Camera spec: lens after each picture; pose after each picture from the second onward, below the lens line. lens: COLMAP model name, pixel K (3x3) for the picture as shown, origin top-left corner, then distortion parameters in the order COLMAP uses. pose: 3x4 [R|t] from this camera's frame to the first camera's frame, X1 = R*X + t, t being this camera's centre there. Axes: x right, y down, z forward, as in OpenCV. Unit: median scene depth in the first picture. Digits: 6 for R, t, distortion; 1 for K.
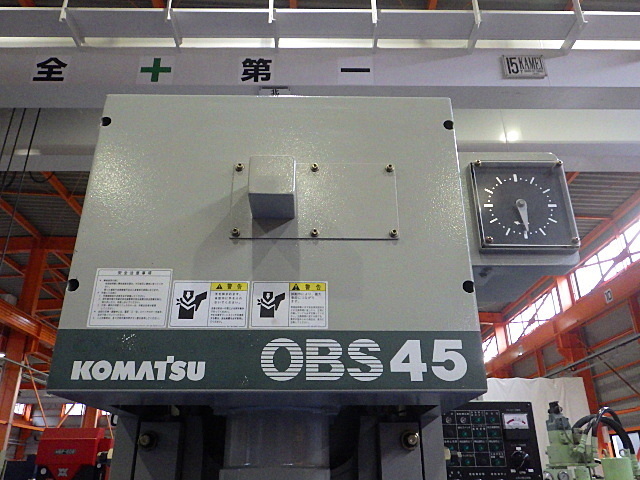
lens RADIAL K [[527.6, 0, 320.2], [0, 527.6, 245.6], [0, 0, 1]] dist [-0.007554, 0.003923]
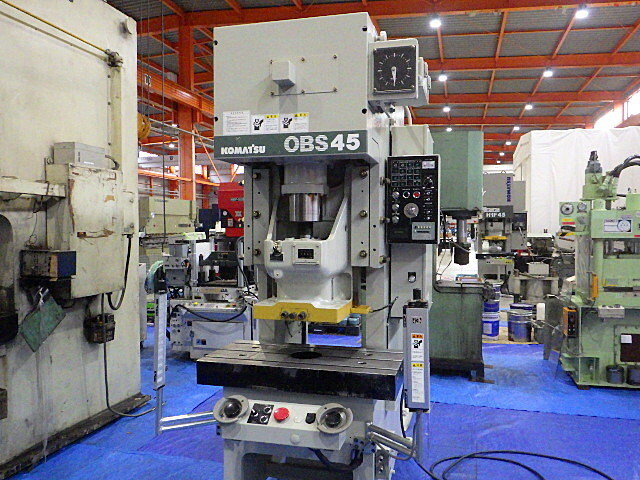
lens RADIAL K [[527.6, 0, 320.2], [0, 527.6, 245.6], [0, 0, 1]] dist [-0.007554, 0.003923]
pose [[0.962533, 0.014162, -0.270796, 0.761053], [0.105941, 0.899627, 0.423613, -0.419701], [0.249615, -0.436430, 0.864420, -1.435383]]
